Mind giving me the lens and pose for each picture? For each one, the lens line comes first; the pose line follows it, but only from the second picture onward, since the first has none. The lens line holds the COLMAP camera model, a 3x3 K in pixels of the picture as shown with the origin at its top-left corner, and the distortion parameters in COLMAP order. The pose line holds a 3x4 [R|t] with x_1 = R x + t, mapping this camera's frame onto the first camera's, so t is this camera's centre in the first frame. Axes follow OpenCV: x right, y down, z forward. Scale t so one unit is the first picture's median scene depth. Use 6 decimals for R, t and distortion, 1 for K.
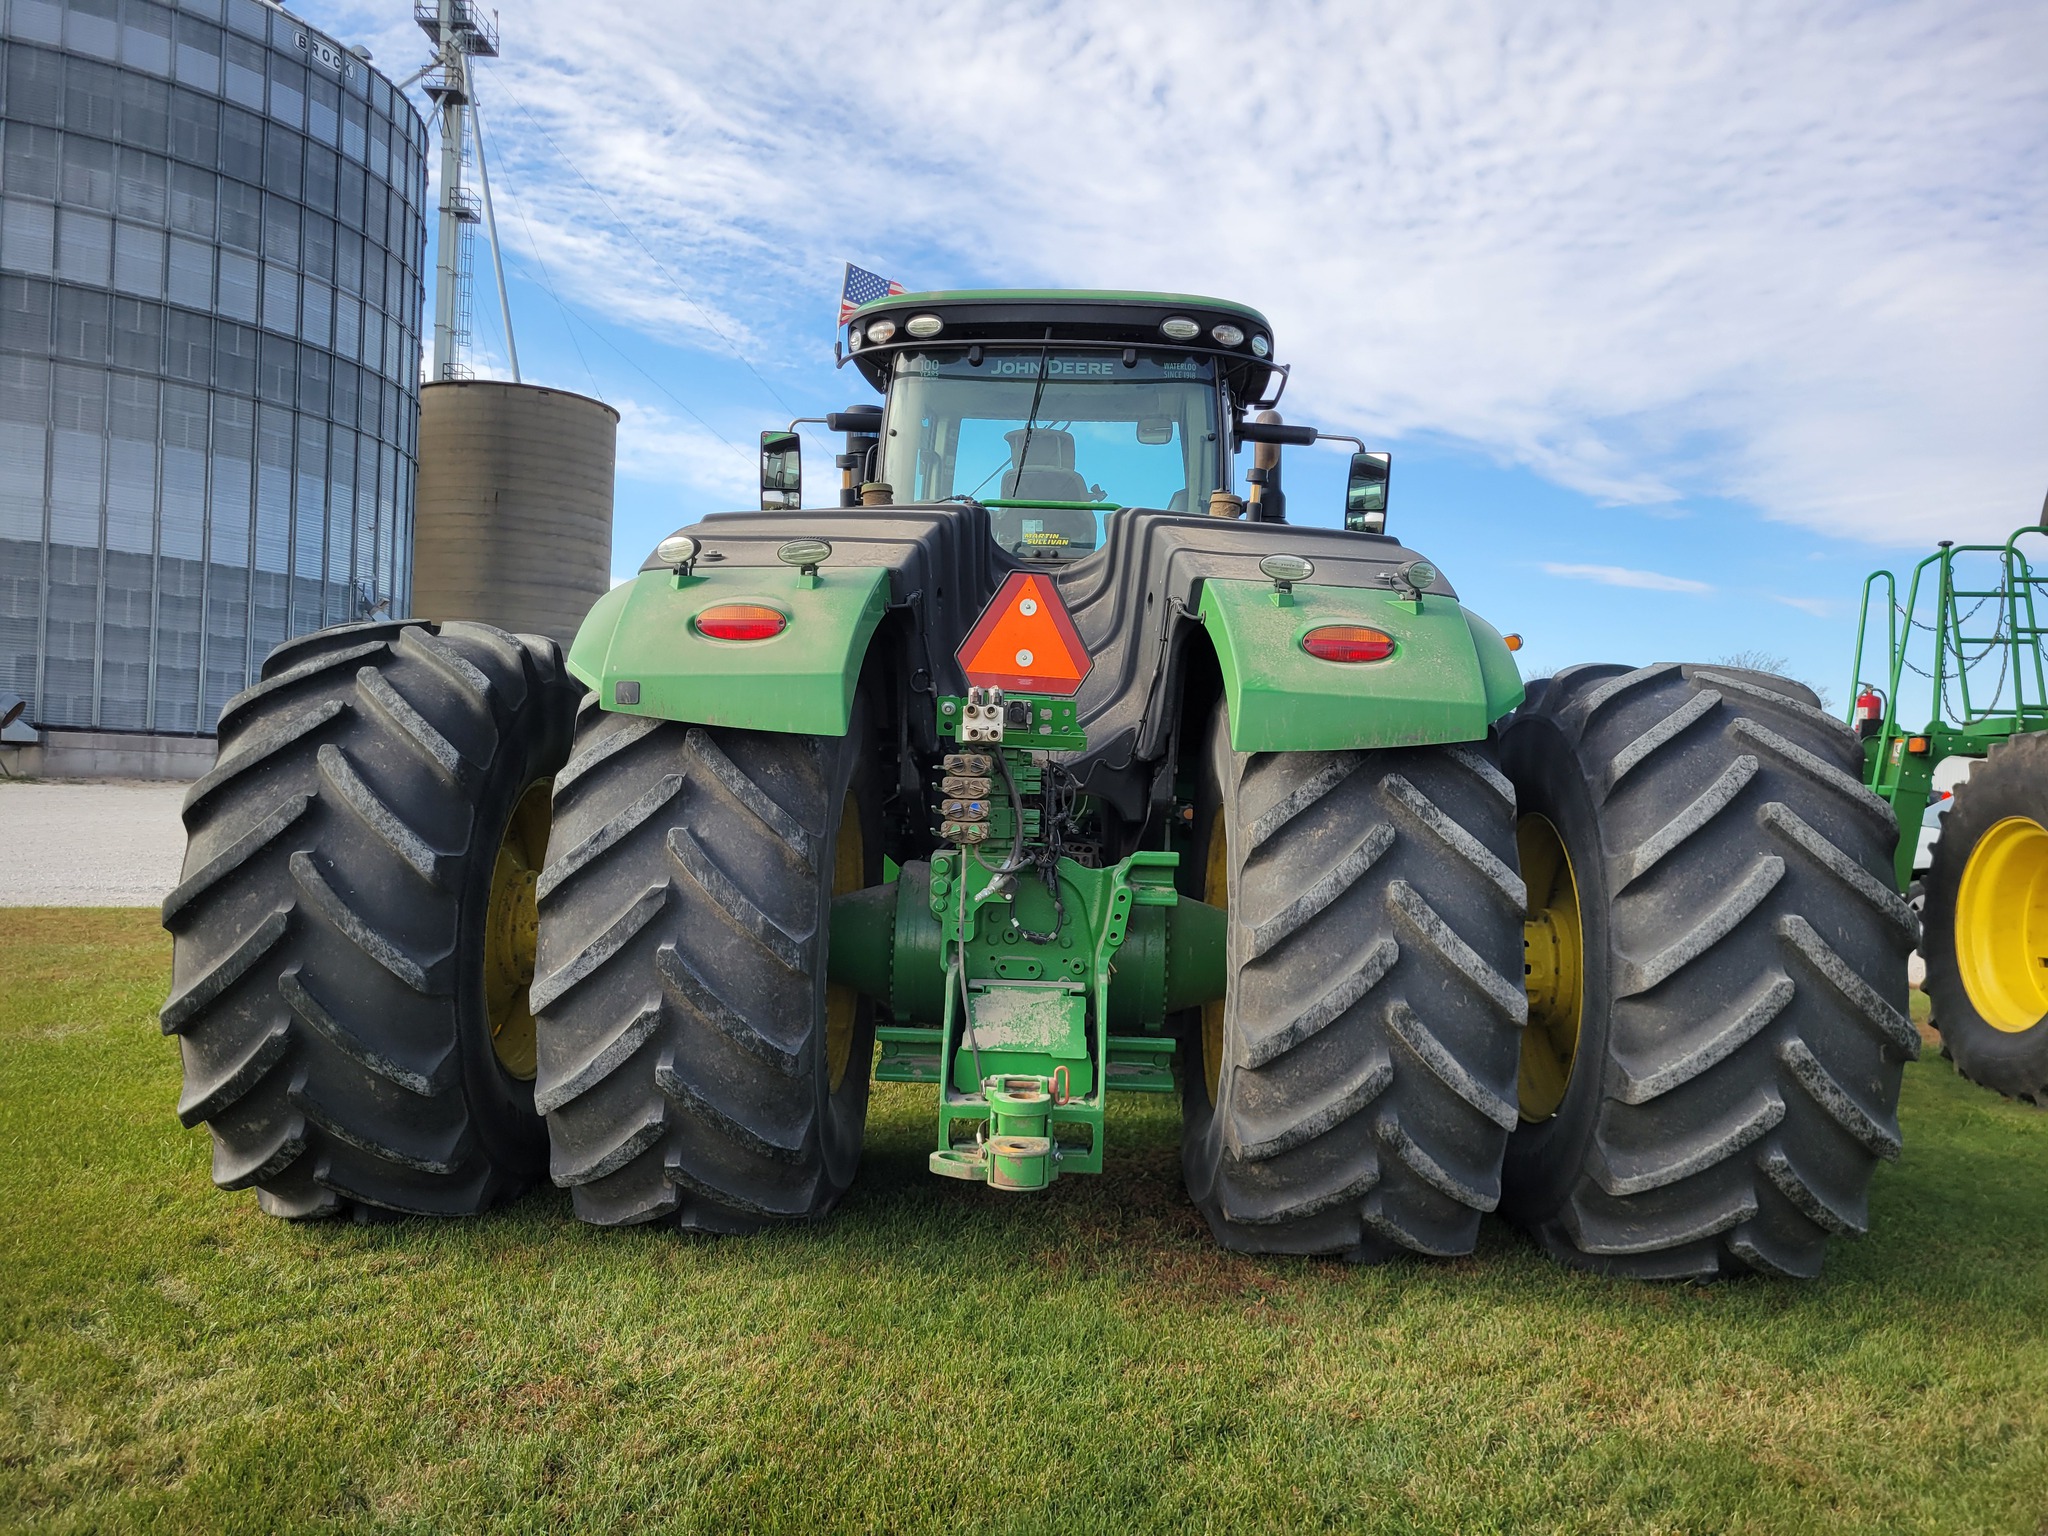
lens RADIAL K [[1614.5, 0, 1024.0], [0, 1614.5, 768.0], [0, 0, 1]] dist [0.084392, -0.054487]
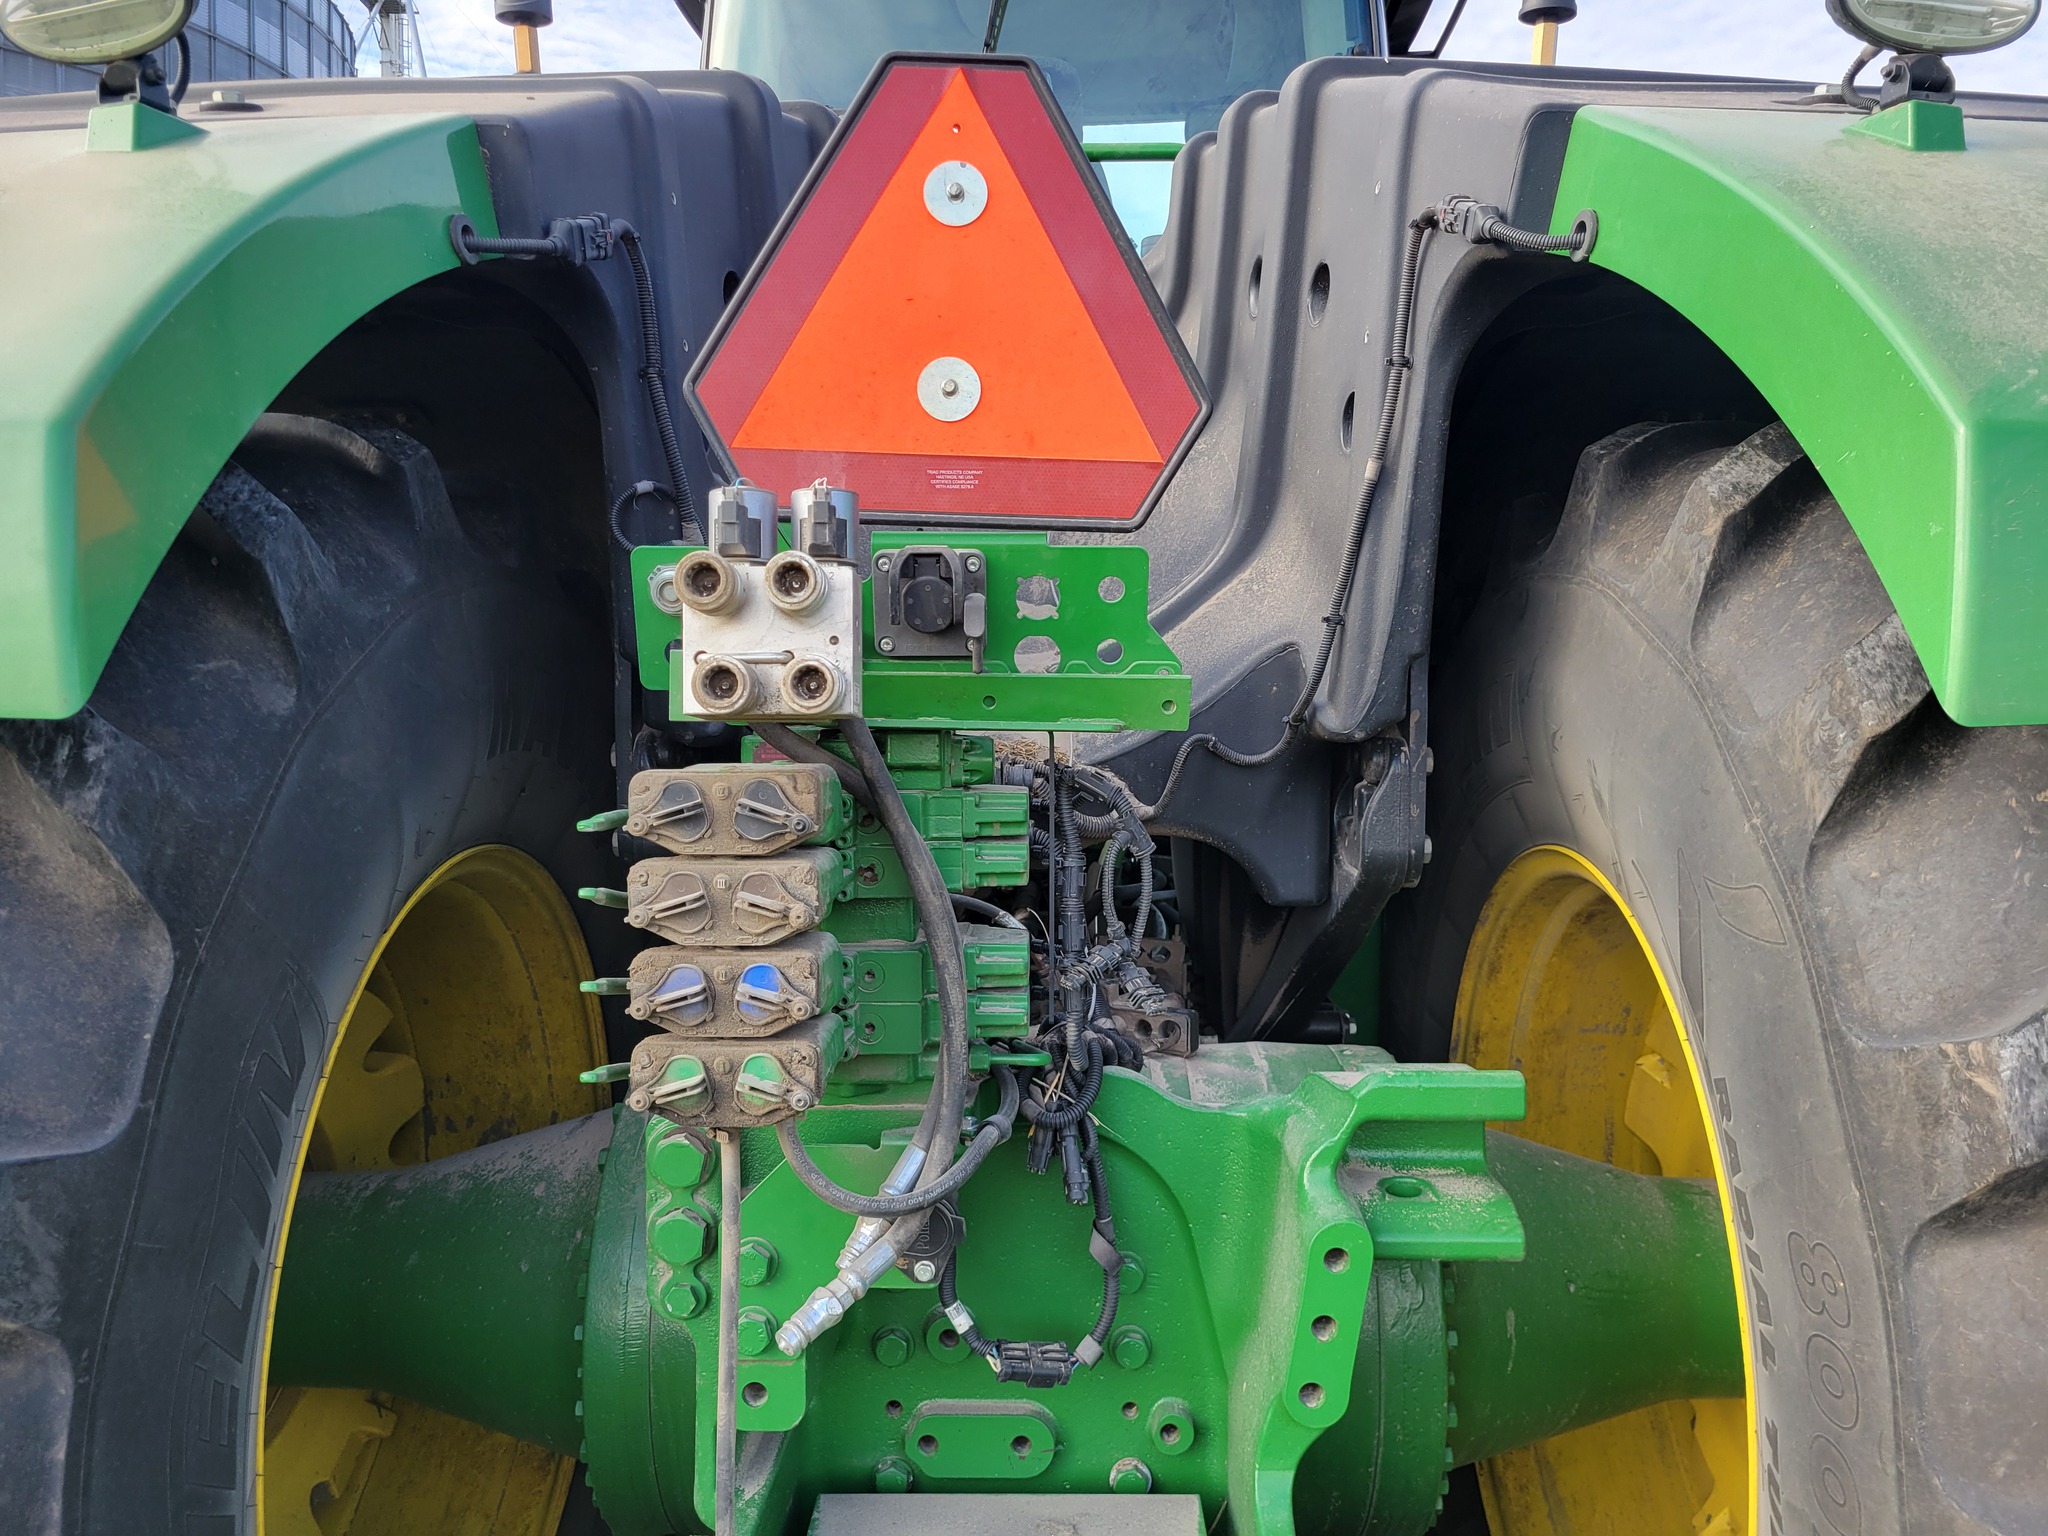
lens RADIAL K [[1614.5, 0, 1024.0], [0, 1614.5, 768.0], [0, 0, 1]] dist [0.084392, -0.054487]
pose [[0.999392, -0.034848, -0.001462, 0.010715], [0.034878, 0.998481, 0.042658, -0.016529], [-0.000027, -0.042683, 0.999089, 0.723337]]
